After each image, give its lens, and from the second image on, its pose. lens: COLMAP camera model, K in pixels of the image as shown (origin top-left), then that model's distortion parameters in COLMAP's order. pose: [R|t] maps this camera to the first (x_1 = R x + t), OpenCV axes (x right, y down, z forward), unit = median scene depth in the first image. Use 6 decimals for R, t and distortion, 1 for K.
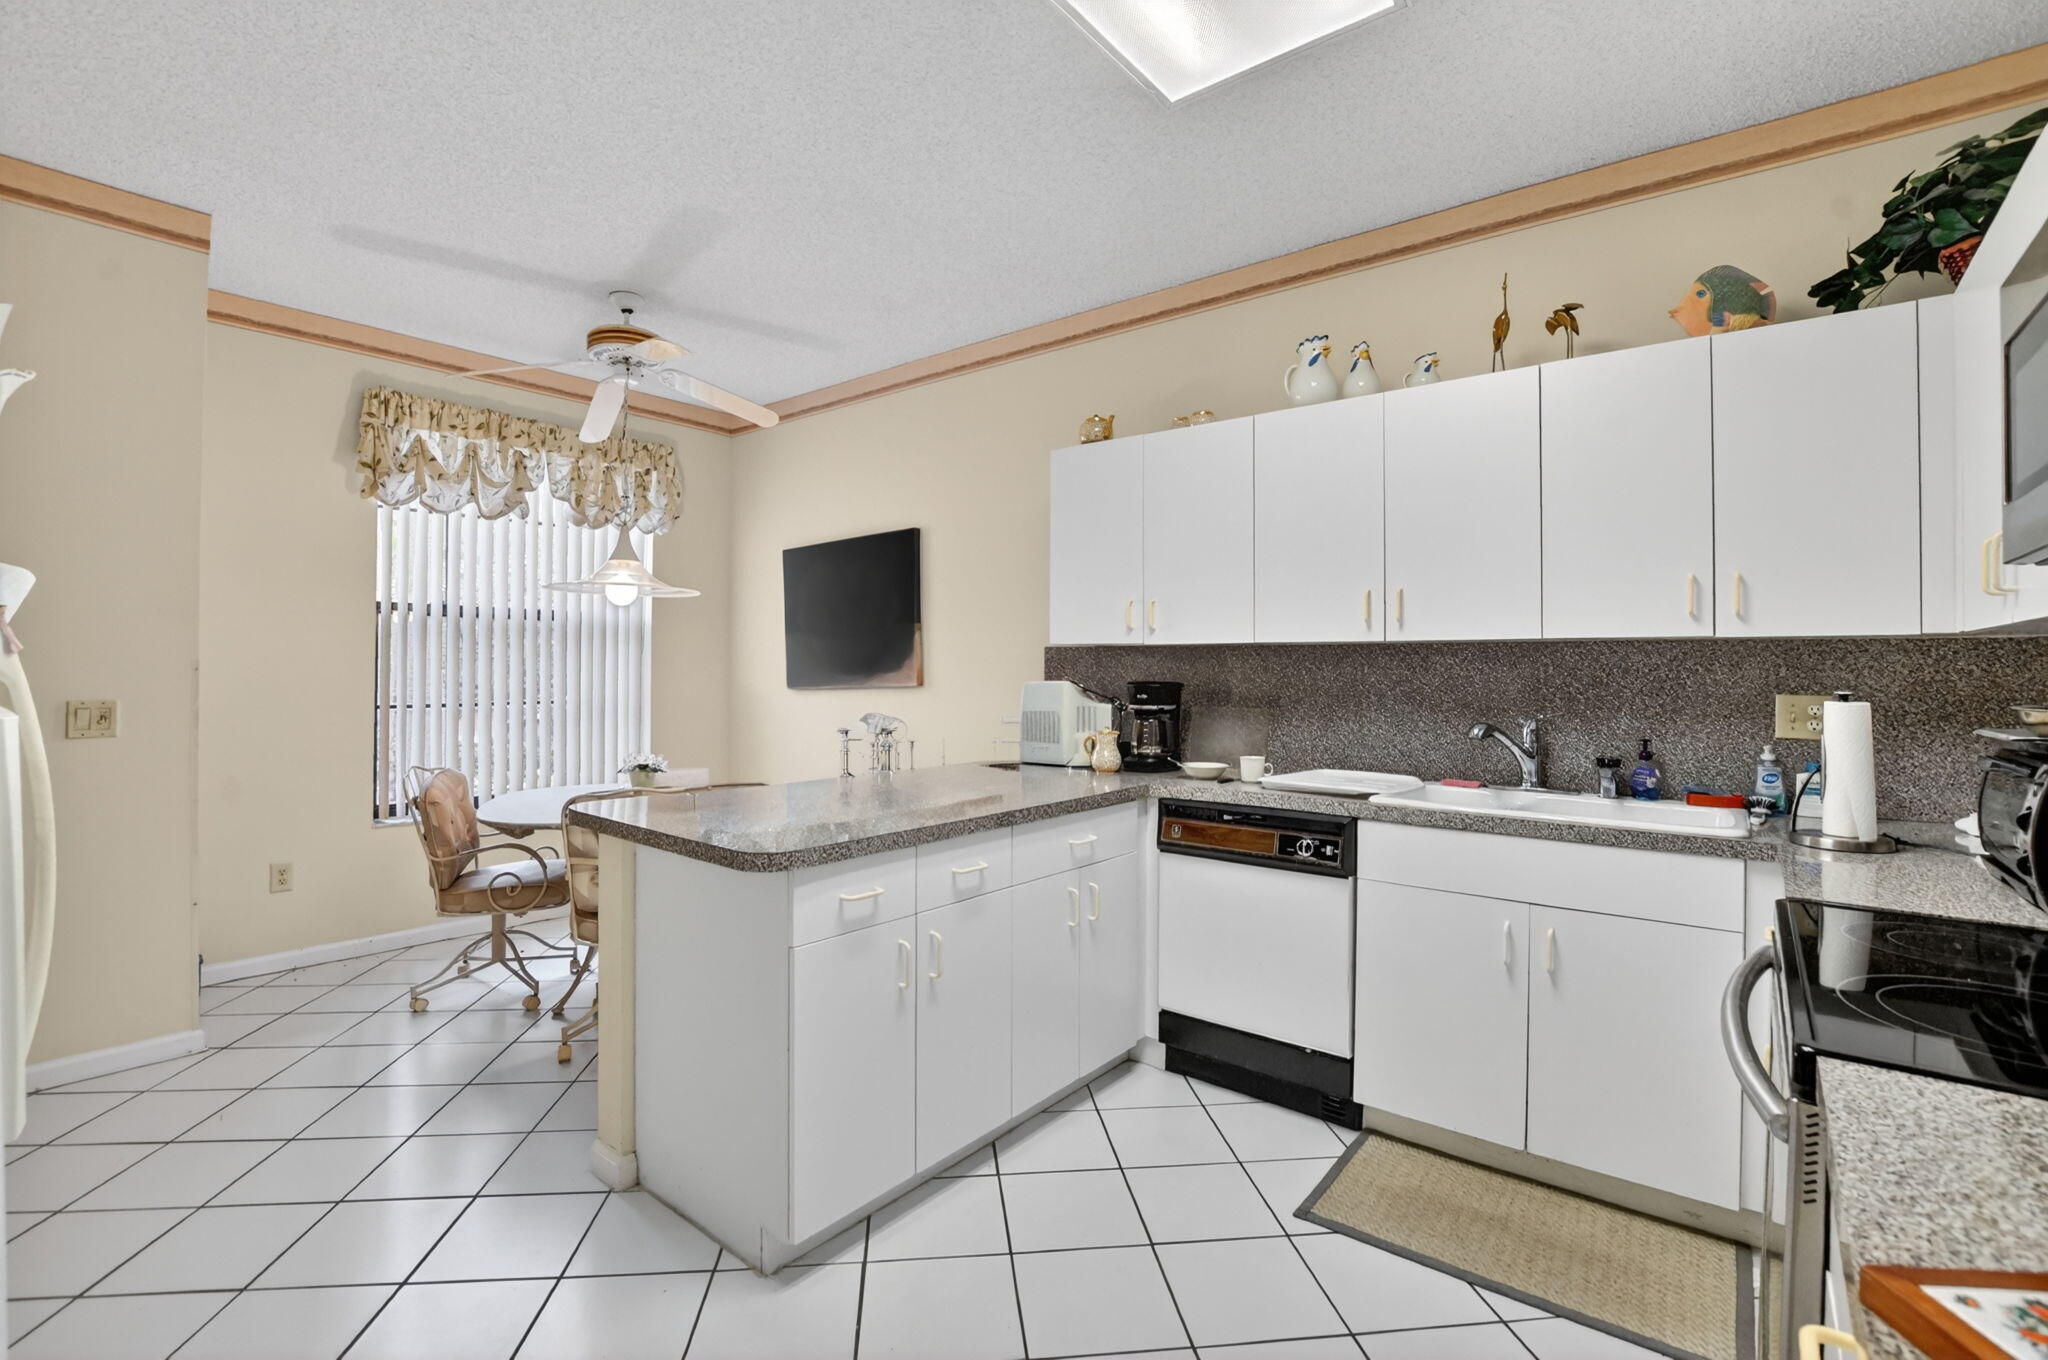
lens RADIAL K [[918.5, 0, 1023.6], [0, 918.5, 658.6], [0, 0, 1]] dist [-0.030713, 0.002108]
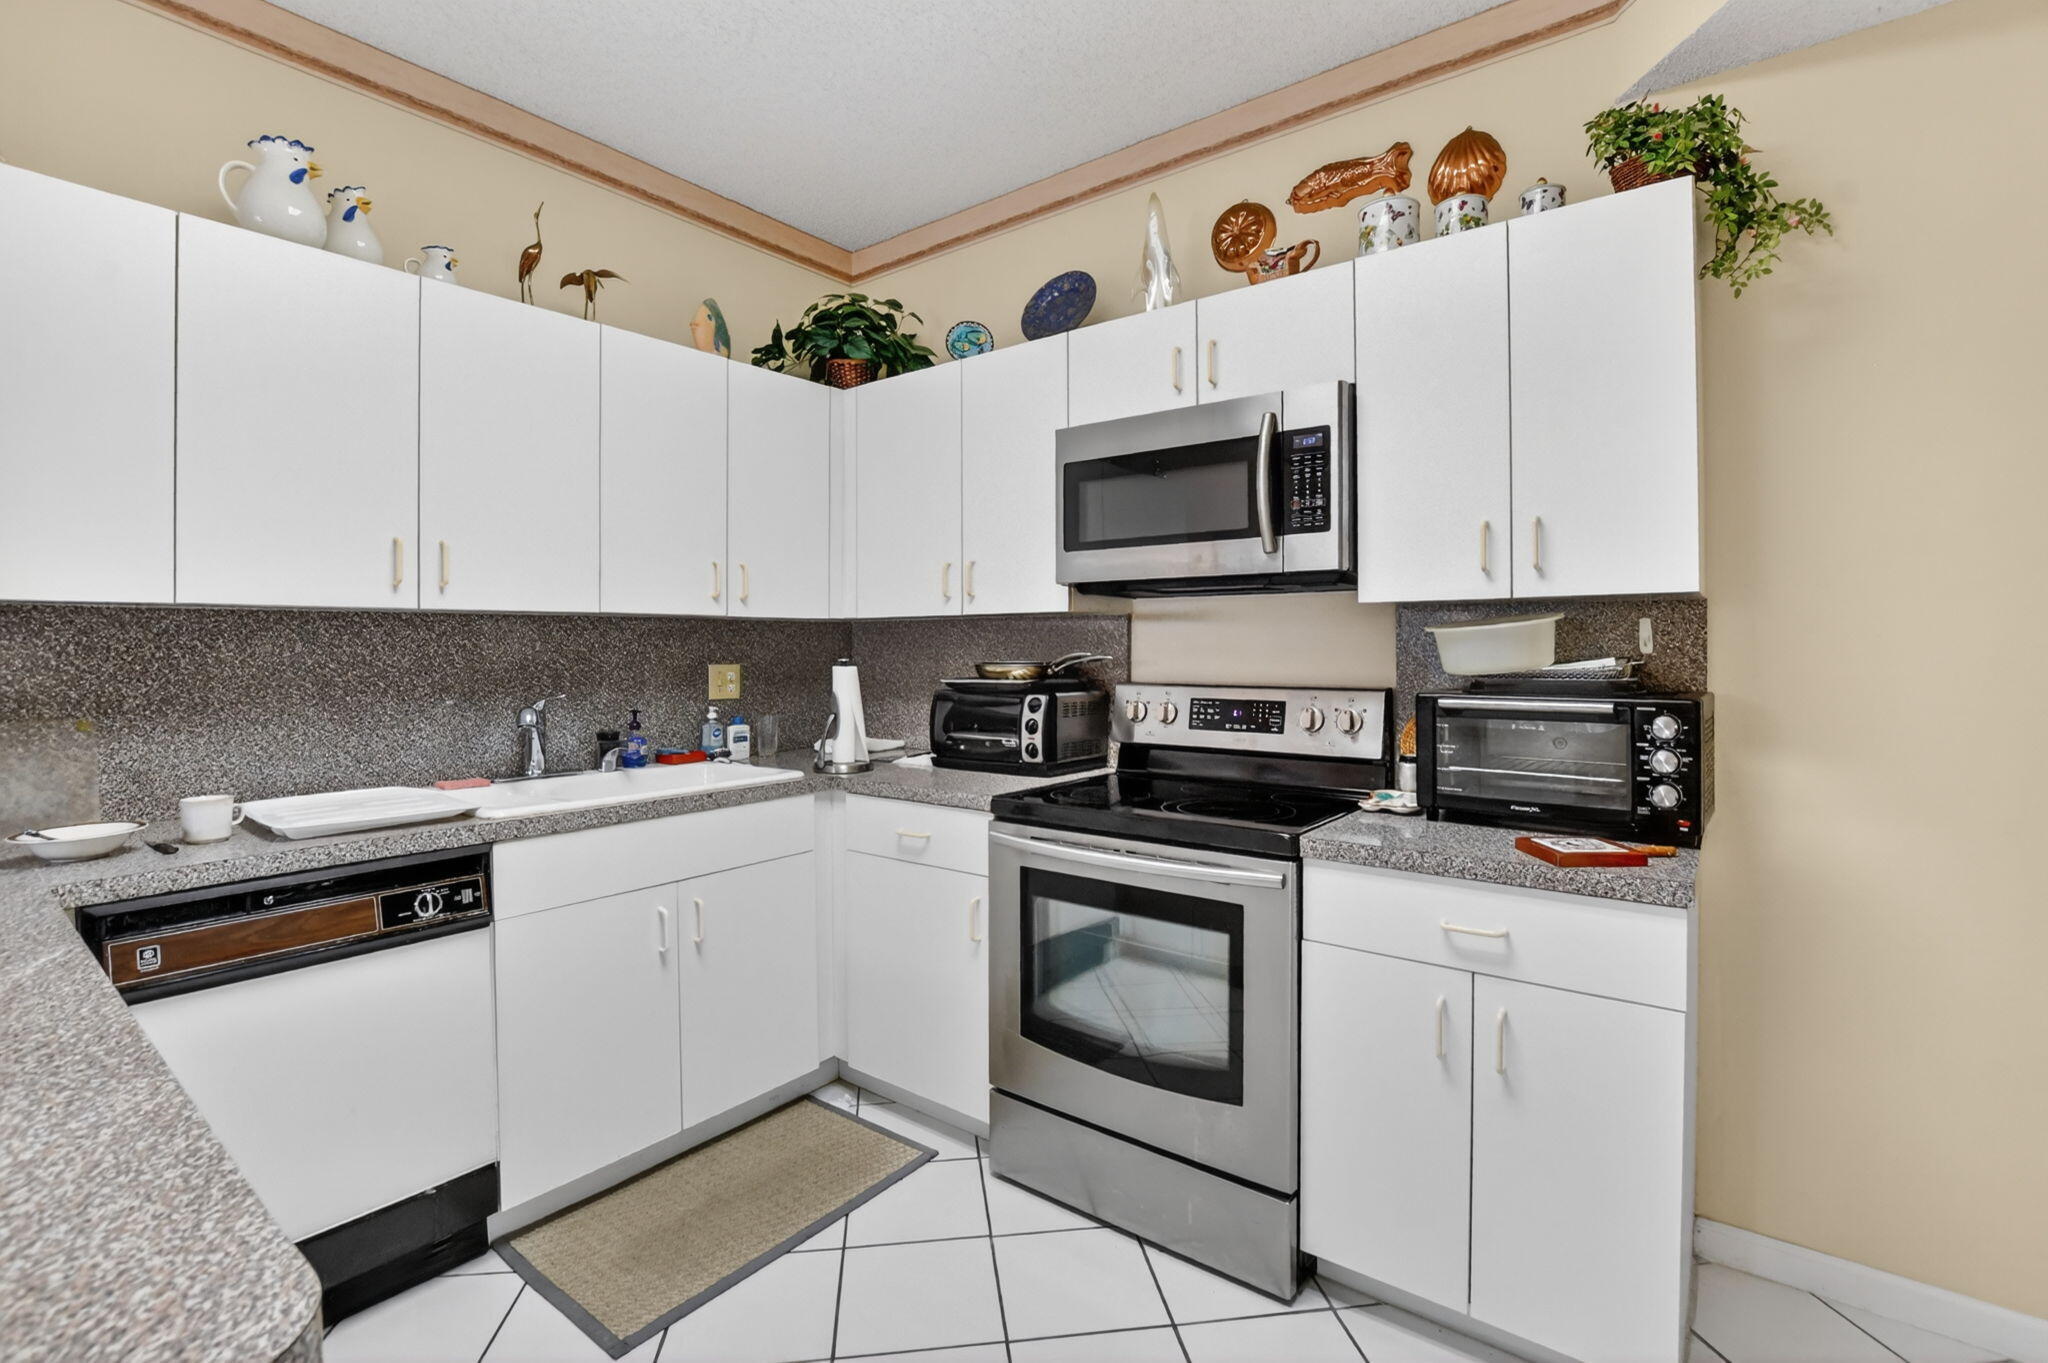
lens RADIAL K [[918.5, 0, 1043.3], [0, 918.5, 640.4], [0, 0, 1]] dist [-0.030713, 0.002108]
pose [[-0.030316, -0.001851, 0.999539, -0.387481], [-0.006565, 0.999977, 0.001653, 0.002511], [-0.999519, -0.006511, -0.030327, 0.549193]]
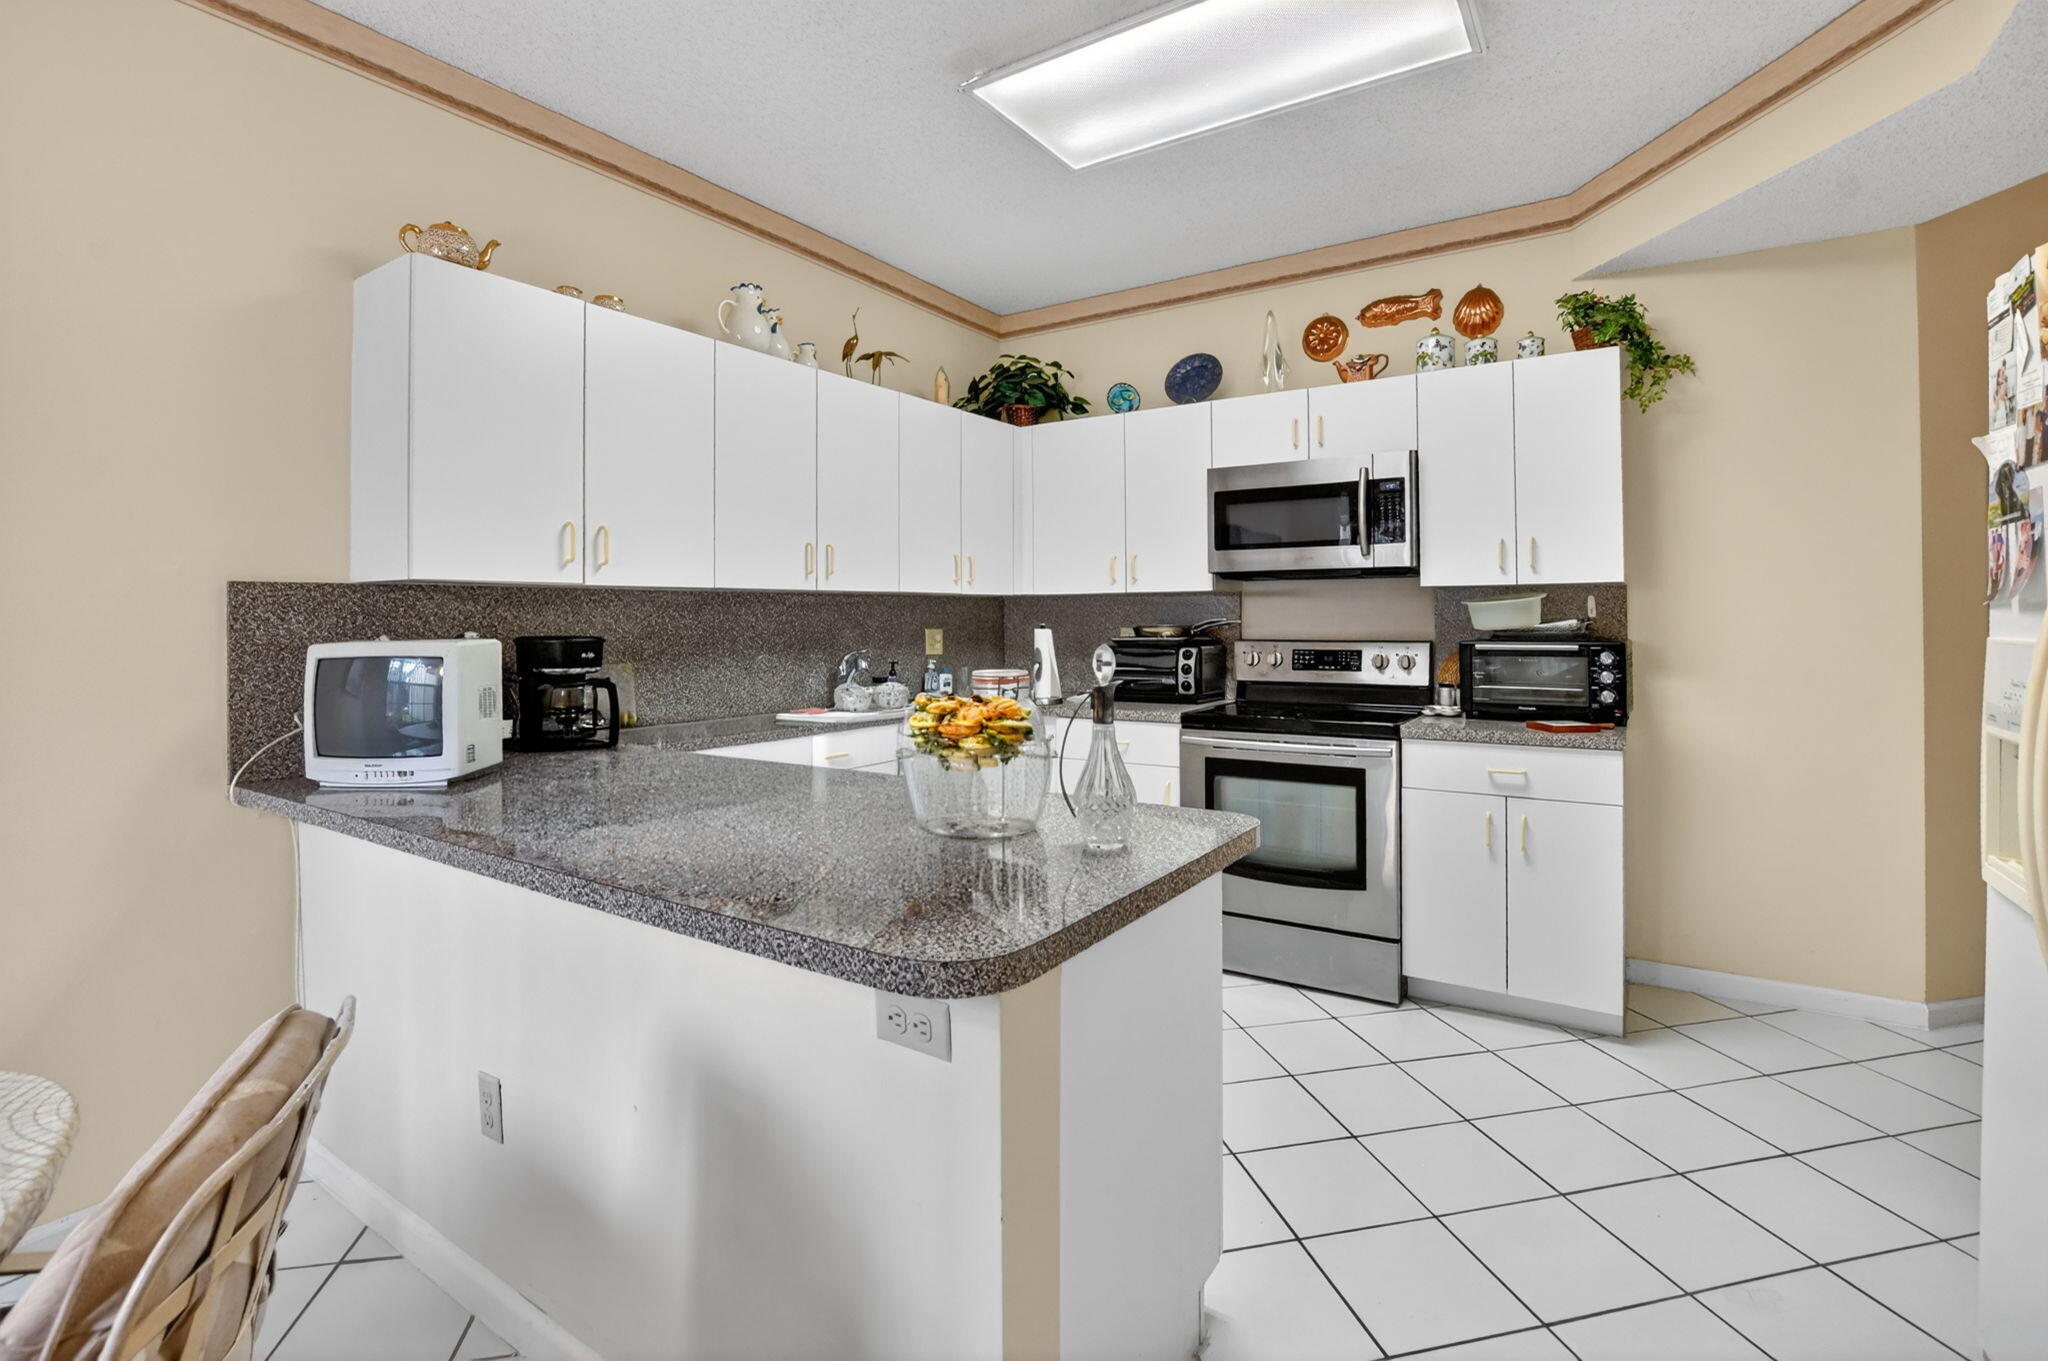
lens RADIAL K [[918.5, 0, 1049.9], [0, 918.5, 595.9], [0, 0, 1]] dist [-0.030713, 0.002108]
pose [[-0.105711, 0.012854, 0.994314, -0.809171], [-0.003890, 0.999903, -0.013340, 0.001240], [-0.994389, -0.005278, -0.105651, 0.895239]]
